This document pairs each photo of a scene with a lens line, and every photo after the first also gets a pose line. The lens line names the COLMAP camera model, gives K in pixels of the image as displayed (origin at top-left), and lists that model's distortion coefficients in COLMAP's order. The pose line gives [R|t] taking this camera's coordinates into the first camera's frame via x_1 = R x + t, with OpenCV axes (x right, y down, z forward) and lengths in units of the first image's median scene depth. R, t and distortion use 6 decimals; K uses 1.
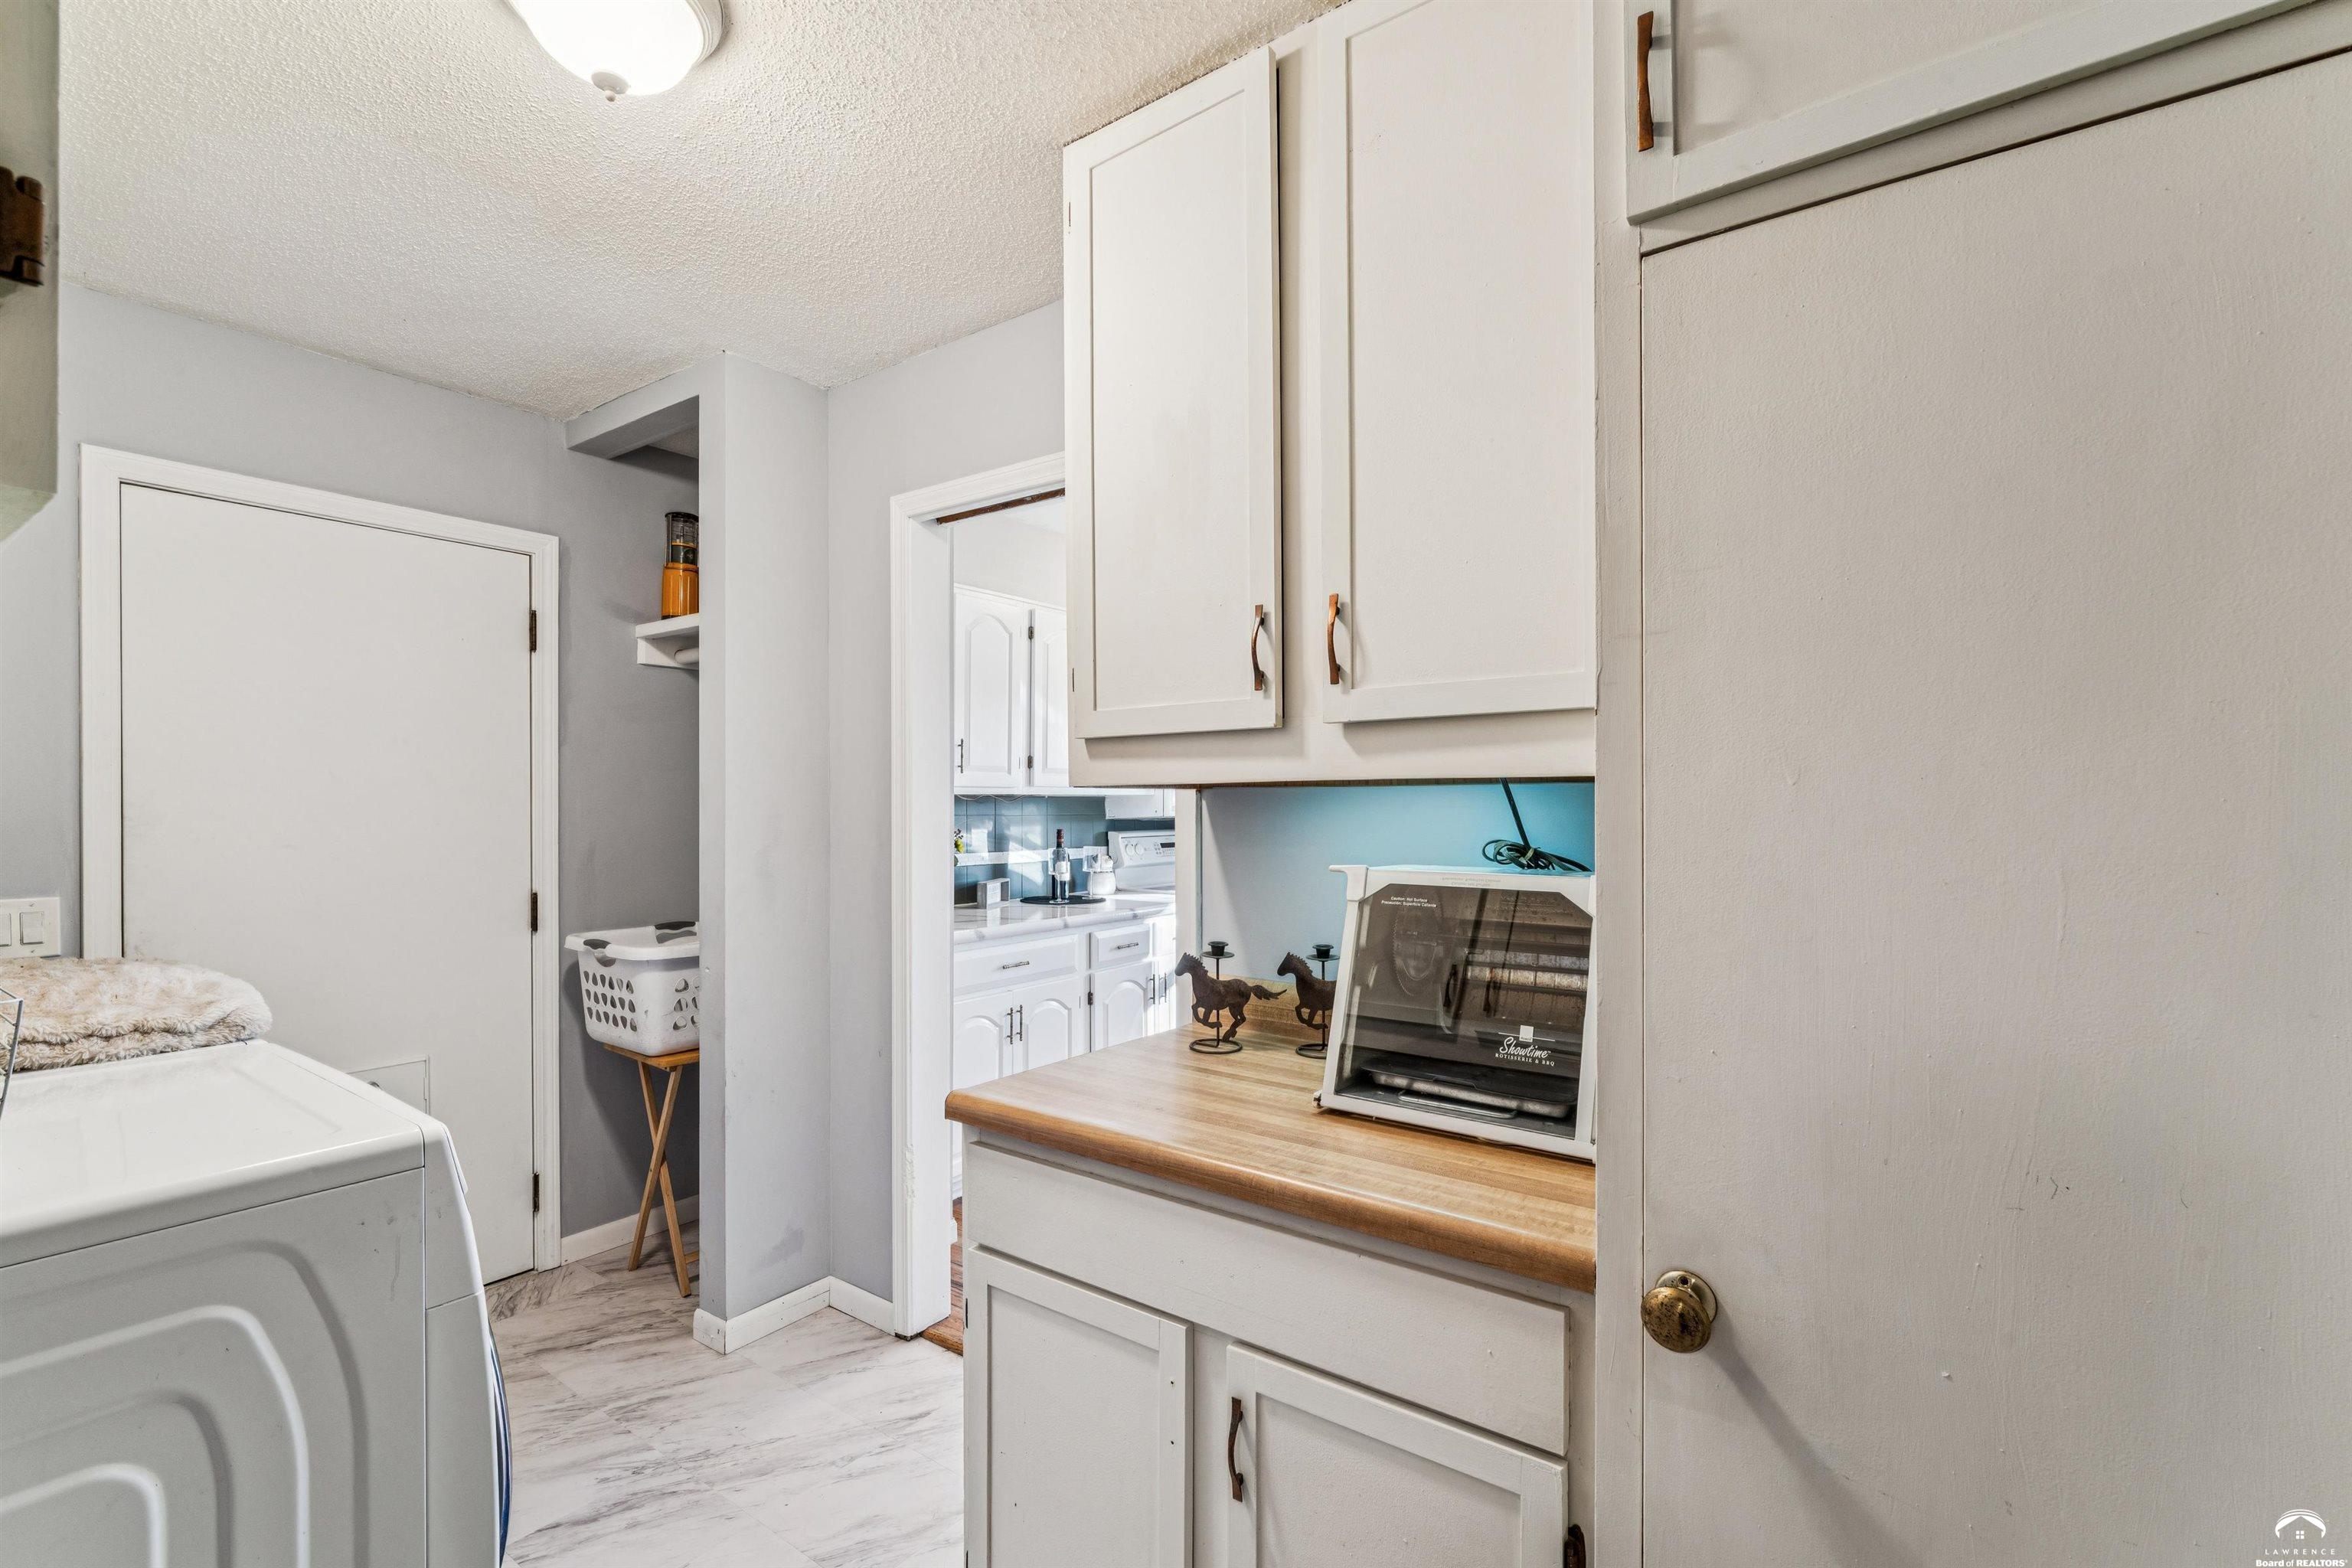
lens RADIAL K [[1054.2, 0, 1170.9], [0, 1054.2, 792.2], [0, 0, 1]] dist [-0.000131, -0.000009]
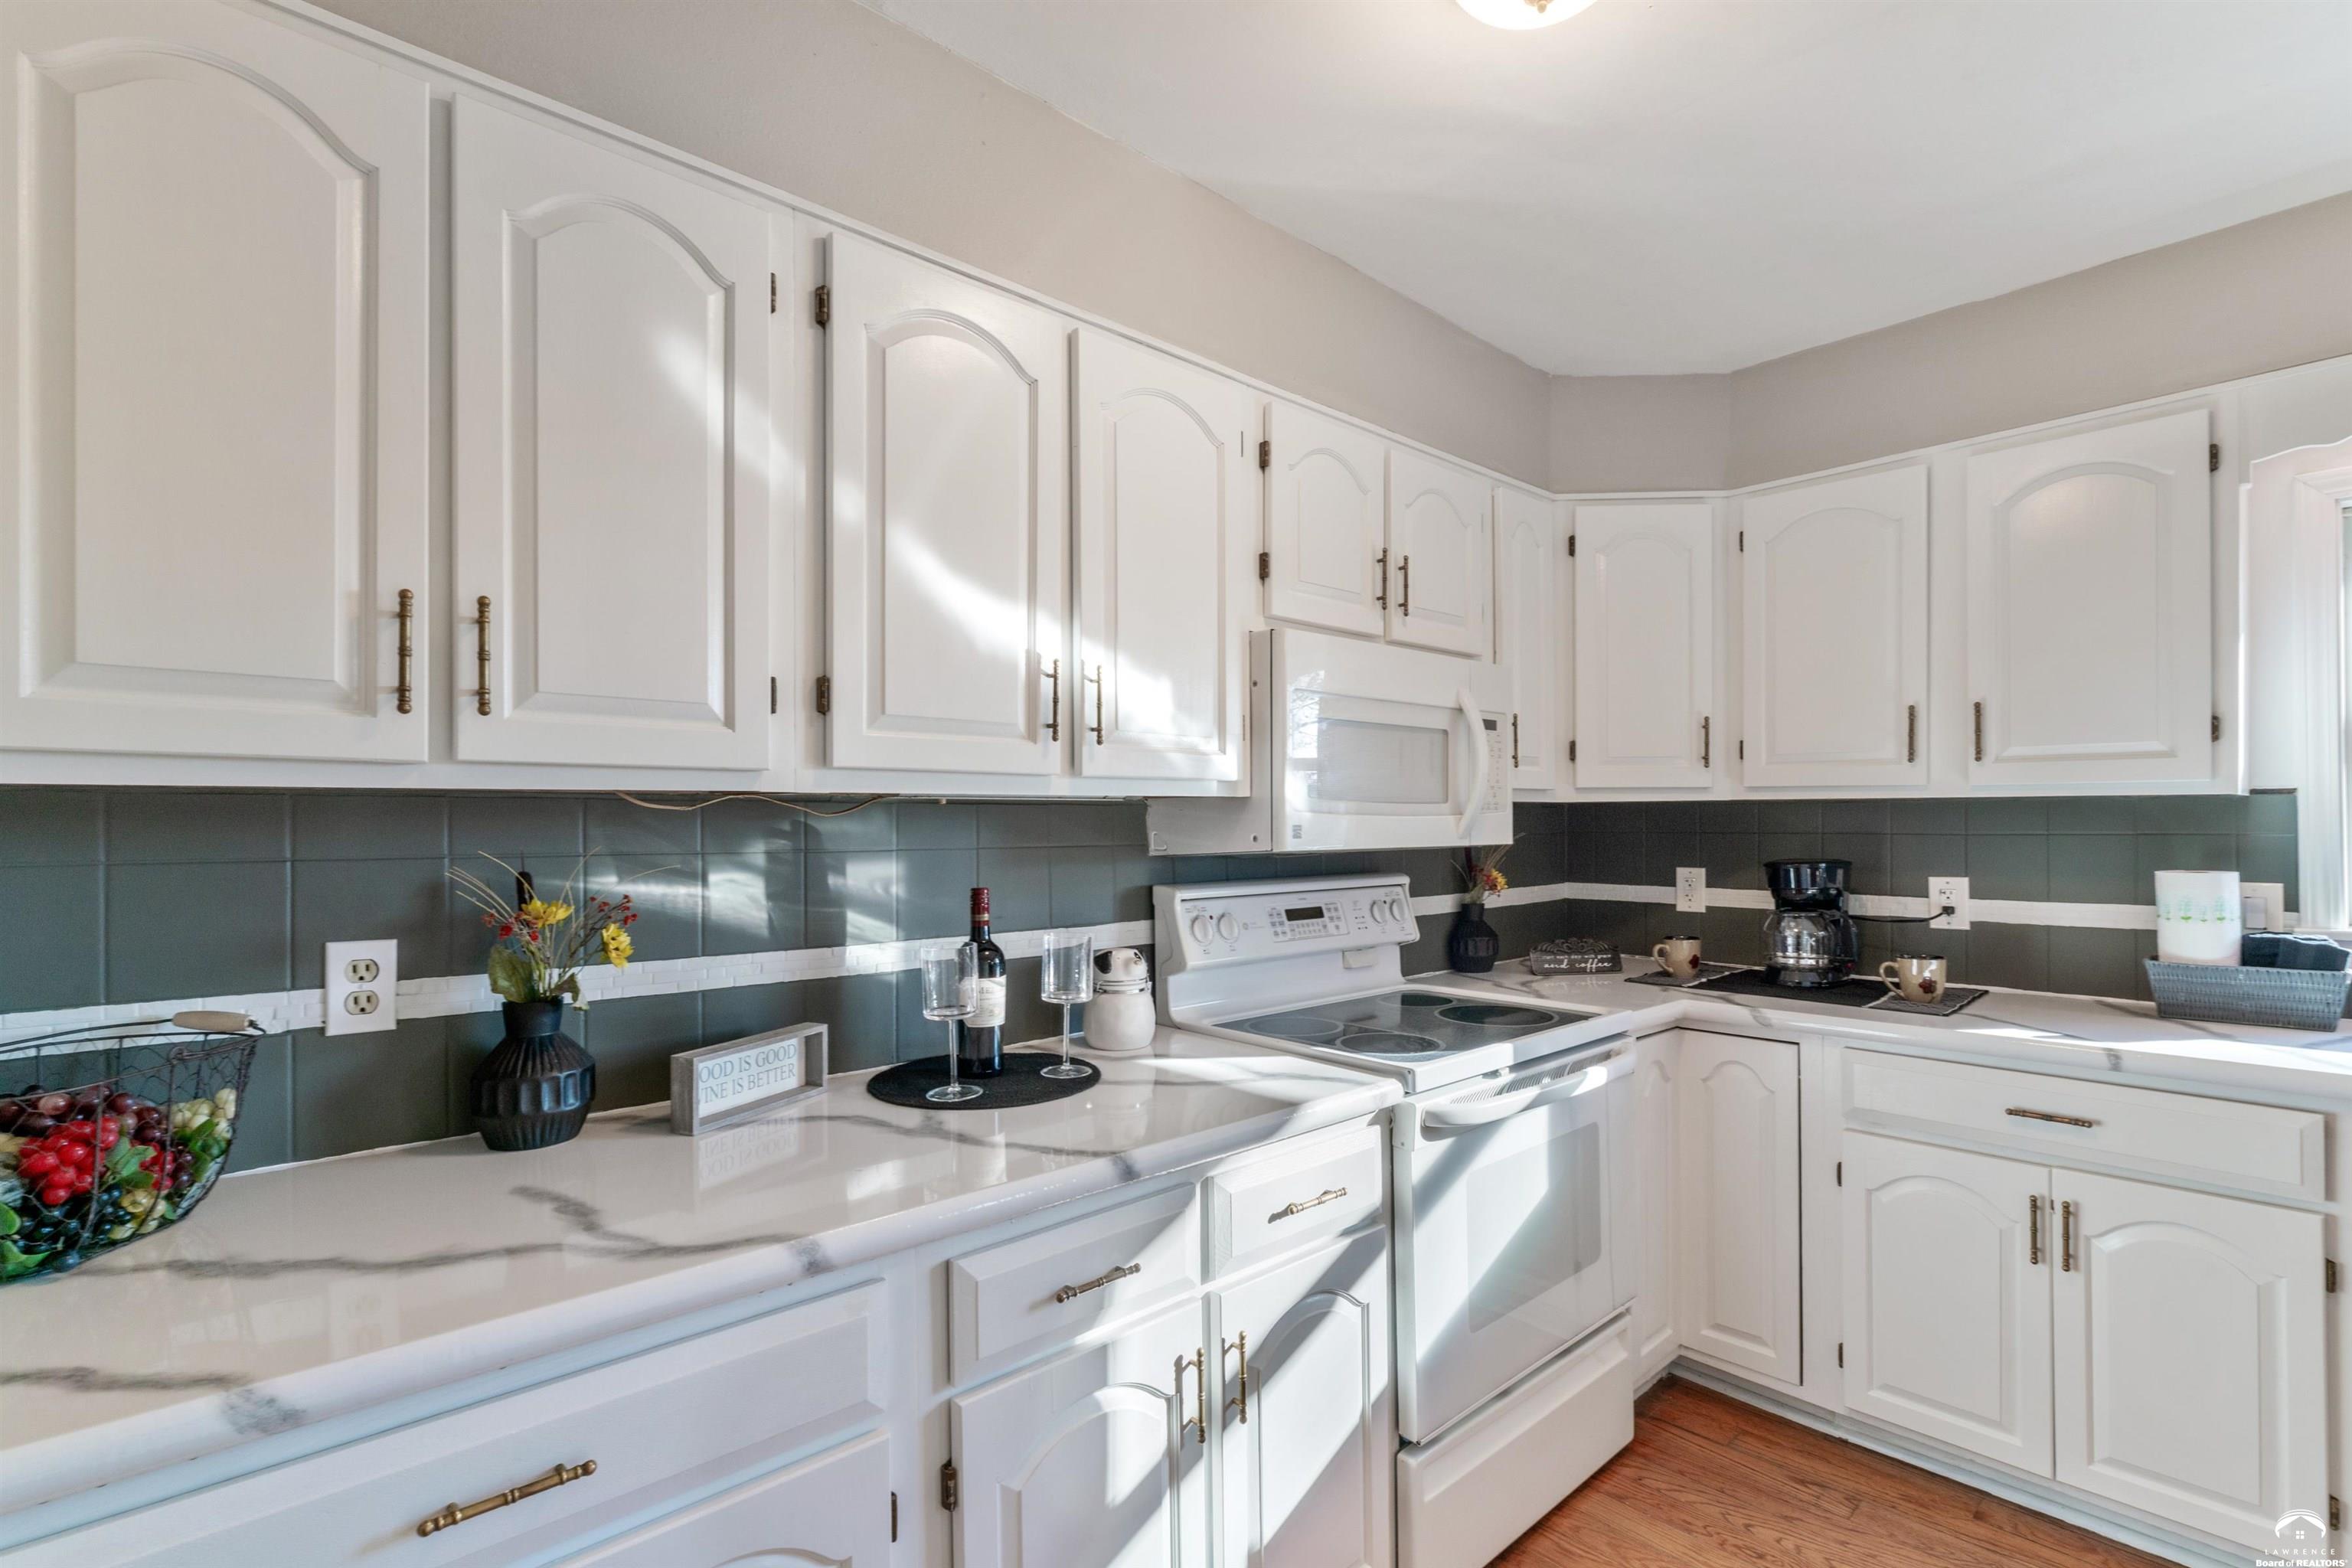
lens RADIAL K [[1054.2, 0, 1176.2], [0, 1054.2, 793.6], [0, 0, 1]] dist [-0.000131, -0.000009]
pose [[0.976506, -0.005756, -0.215414, 0.044383], [0.003031, 0.999911, -0.012978, 0.006810], [0.215470, 0.012020, 0.976437, 0.649788]]
